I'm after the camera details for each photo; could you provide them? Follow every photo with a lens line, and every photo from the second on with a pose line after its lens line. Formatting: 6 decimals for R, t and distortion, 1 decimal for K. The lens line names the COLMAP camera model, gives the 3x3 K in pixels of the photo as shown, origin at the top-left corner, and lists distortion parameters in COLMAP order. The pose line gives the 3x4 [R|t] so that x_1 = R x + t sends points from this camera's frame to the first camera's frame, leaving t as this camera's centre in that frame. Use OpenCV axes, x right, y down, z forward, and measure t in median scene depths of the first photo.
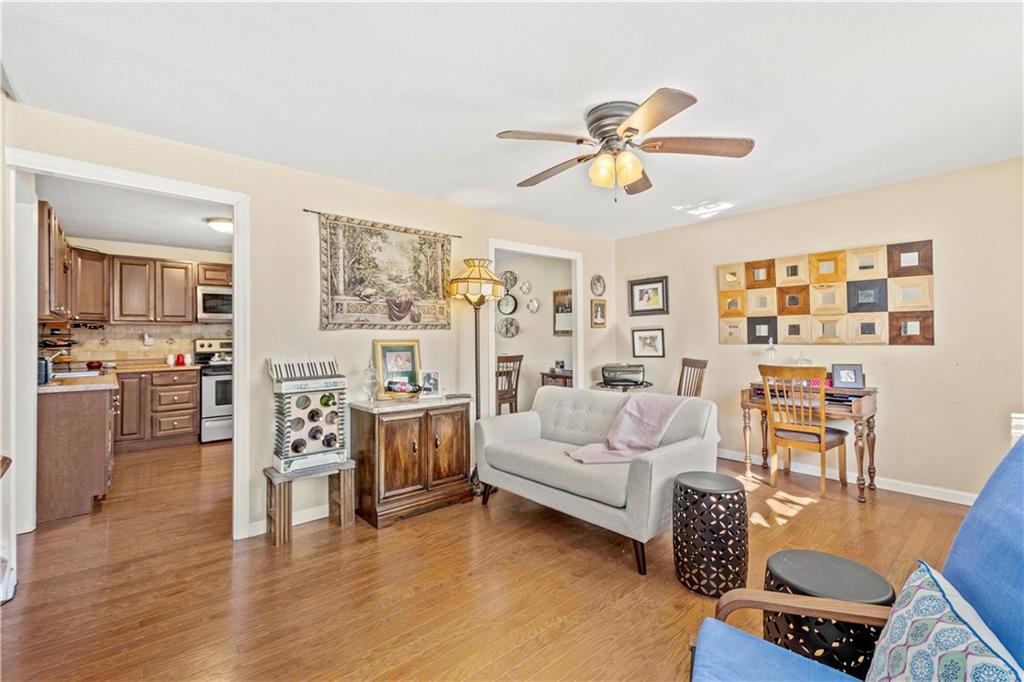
lens RADIAL K [[453.0, 0, 512.0], [0, 453.0, 341.0], [0, 0, 1]] dist [0.001760, 0.000126]
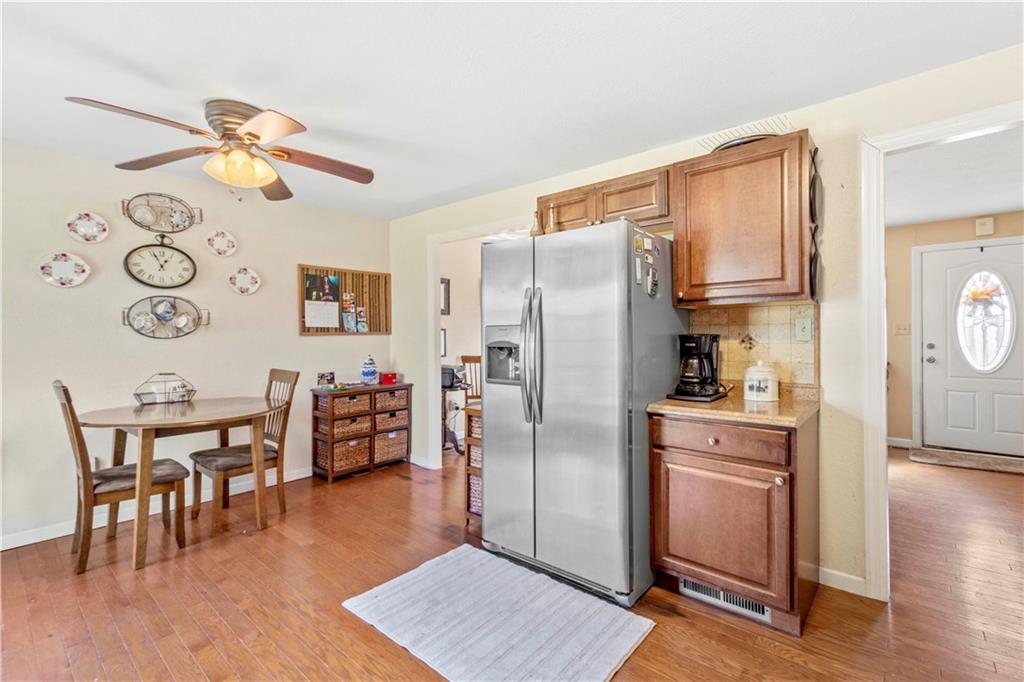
lens RADIAL K [[462.0, 0, 517.5], [0, 462.0, 333.6], [0, 0, 1]] dist [0.000816, 0.000076]
pose [[-0.149926, 0.019231, 0.988510, -0.773576], [0.022380, 0.999621, -0.016052, 0.005010], [-0.988444, 0.019716, -0.150300, 1.054712]]
